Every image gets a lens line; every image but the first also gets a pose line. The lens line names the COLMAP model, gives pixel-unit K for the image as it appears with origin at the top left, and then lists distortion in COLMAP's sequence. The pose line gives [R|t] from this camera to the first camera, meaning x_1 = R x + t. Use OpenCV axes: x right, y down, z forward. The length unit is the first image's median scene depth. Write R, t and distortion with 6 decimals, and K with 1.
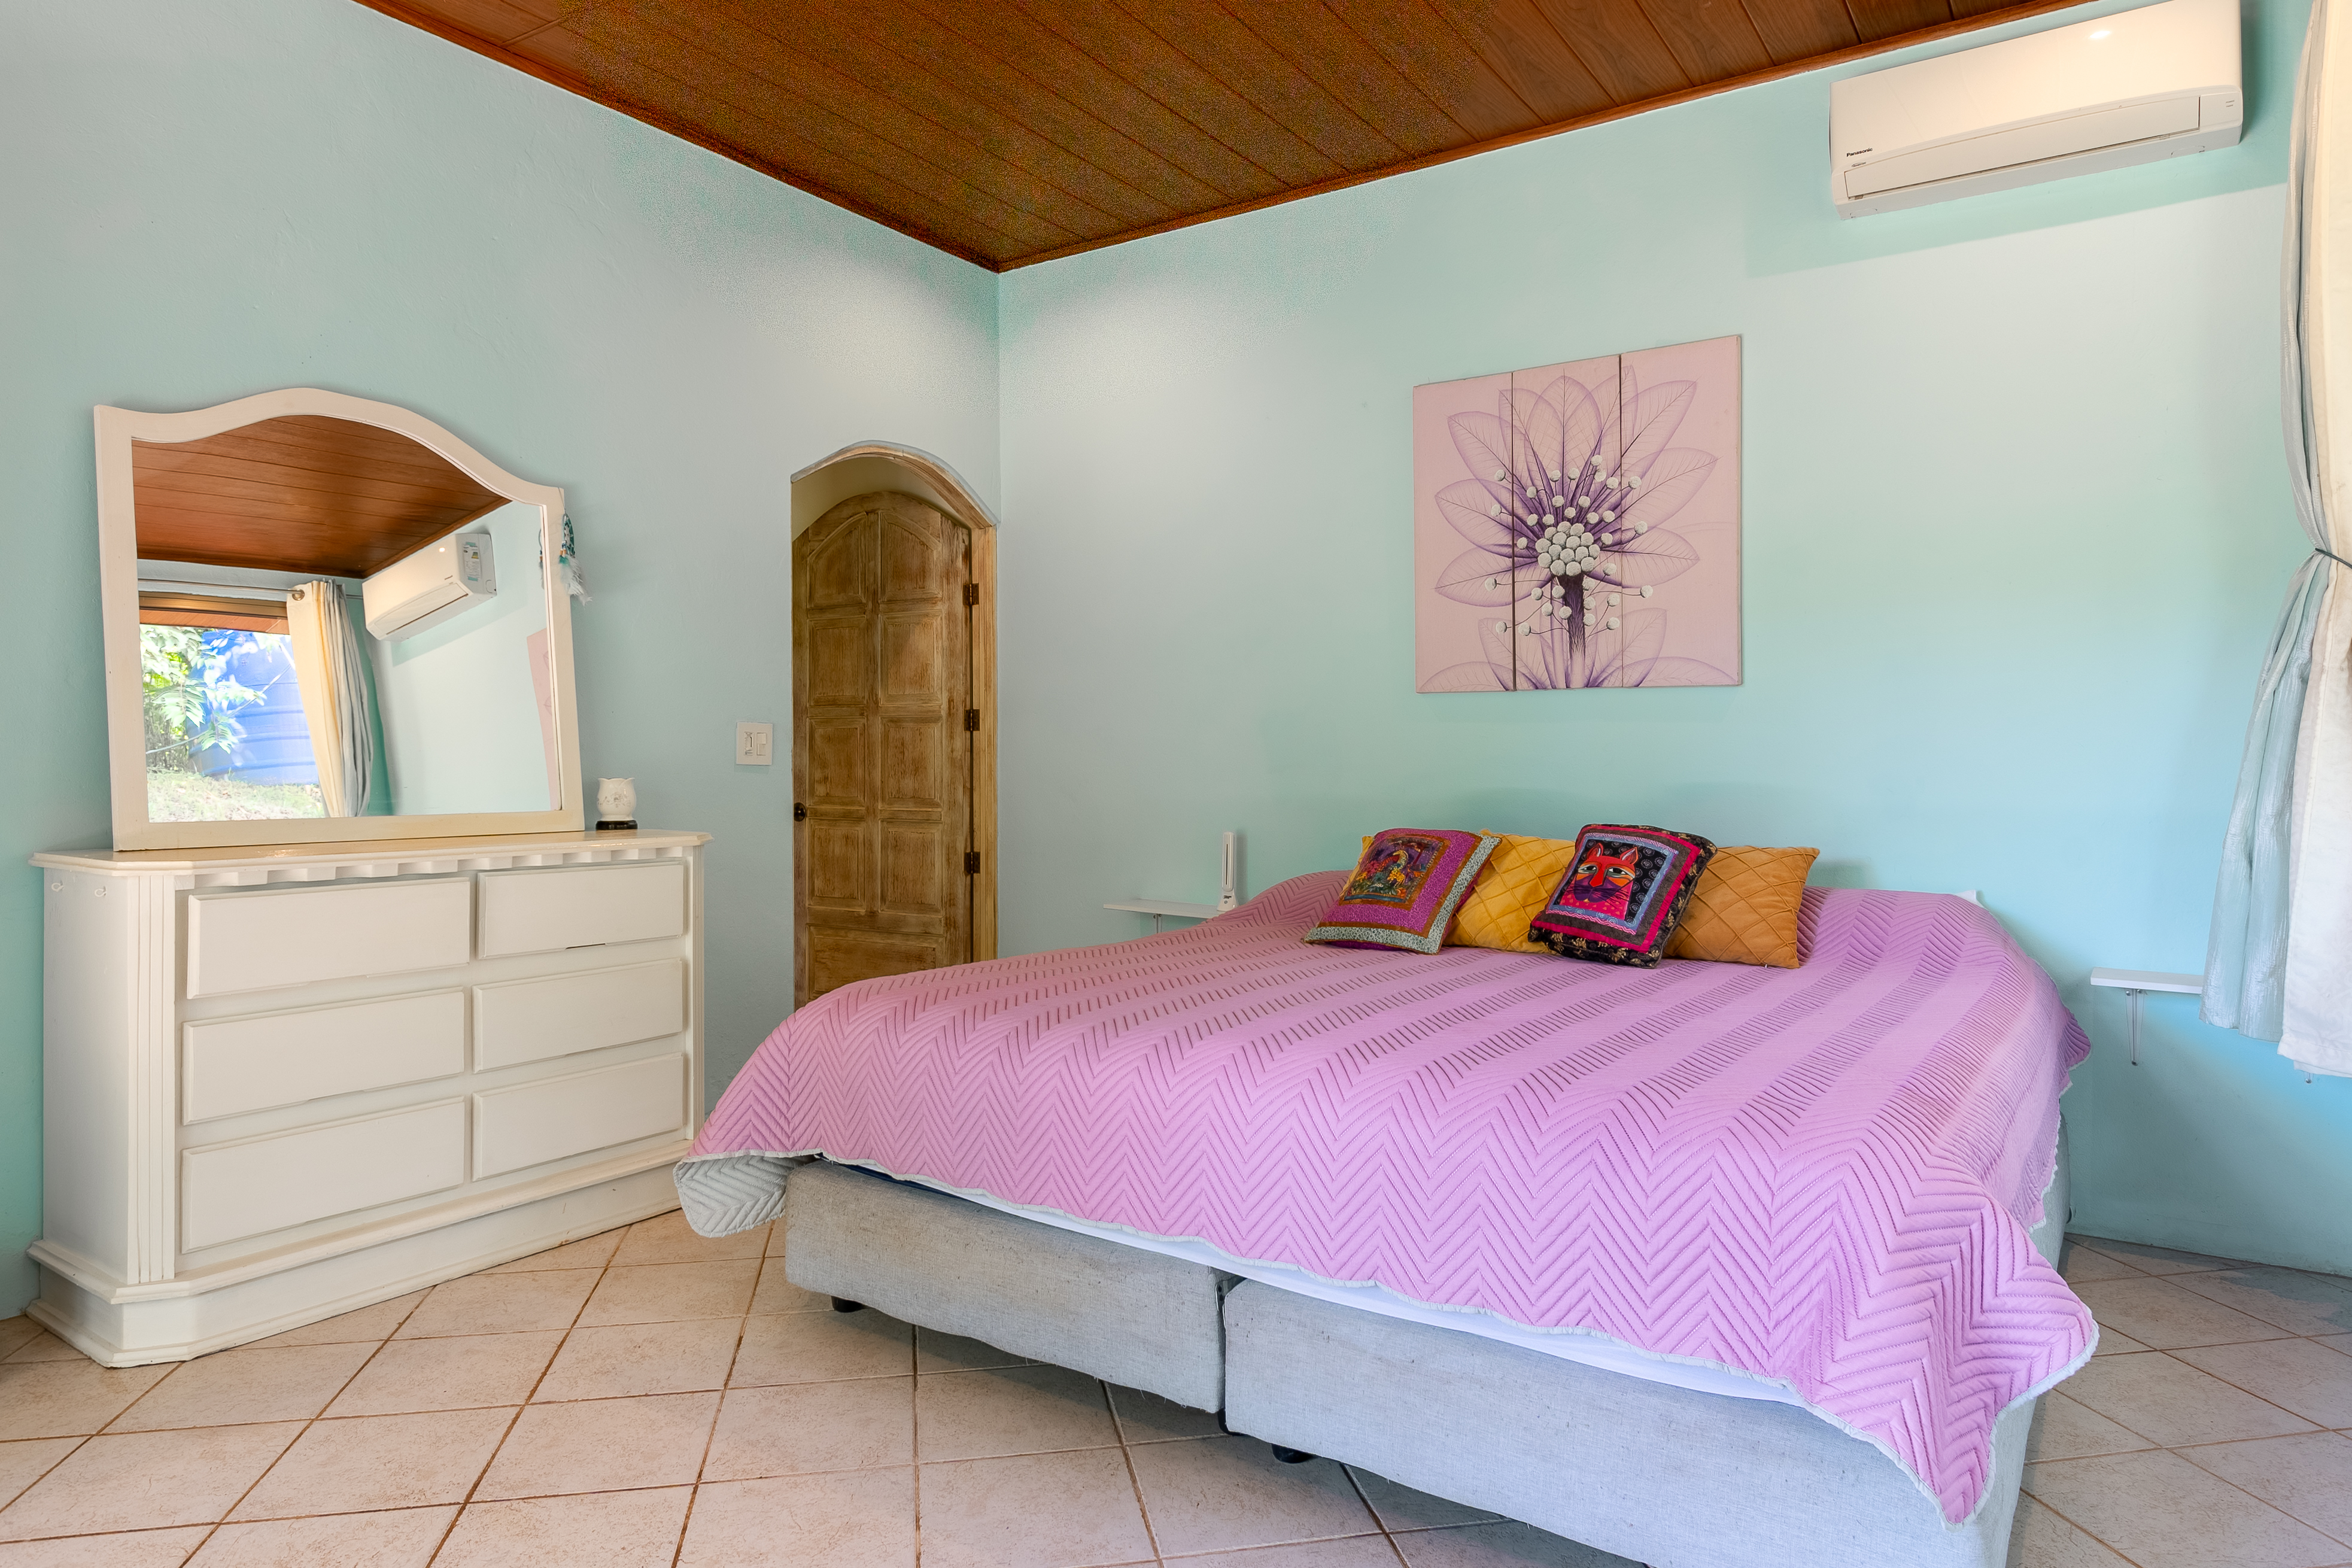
lens RADIAL K [[1368.0, 0, 1179.2], [0, 1368.0, 758.0], [0, 0, 1]] dist [-0.001868, 0.000425]
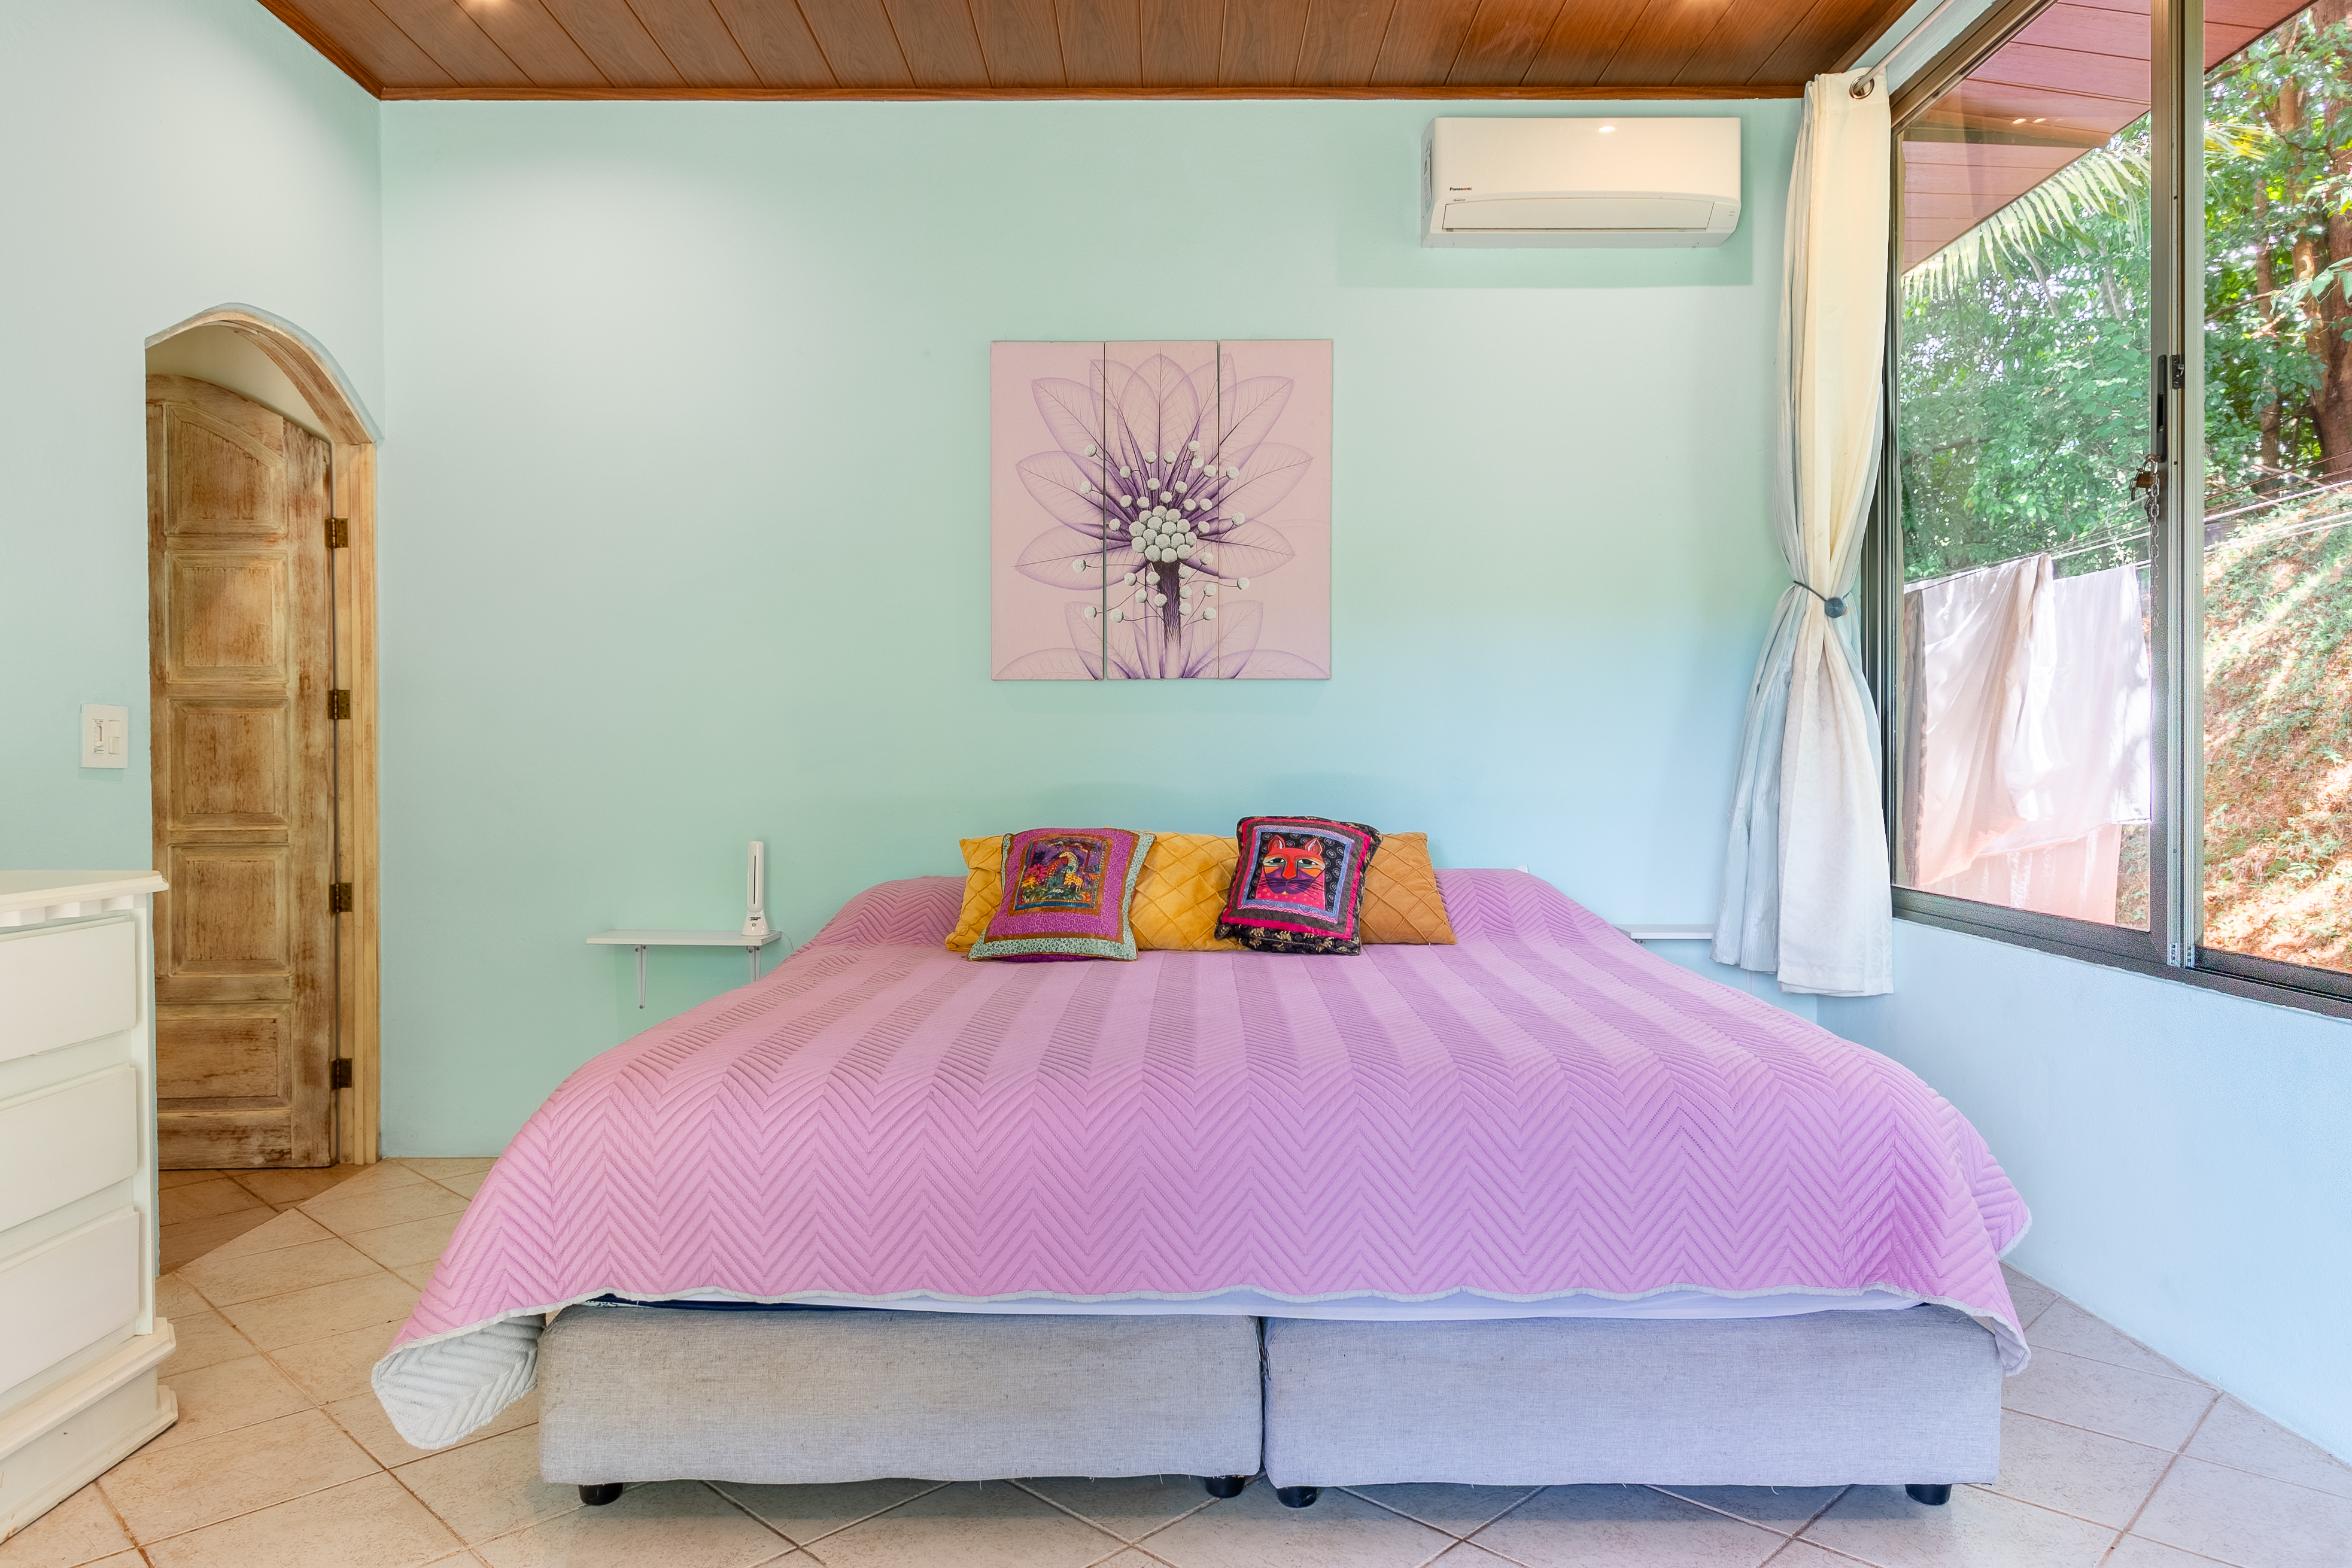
lens RADIAL K [[1487.0, 0, 1176.0], [0, 1487.0, 784.0], [0, 0, 1]] dist [-0.002631, -0.000872]
pose [[0.834490, -0.018649, 0.550708, -0.293232], [0.006740, 0.999698, 0.023640, -0.001036], [-0.550982, -0.016016, 0.834363, 0.114023]]
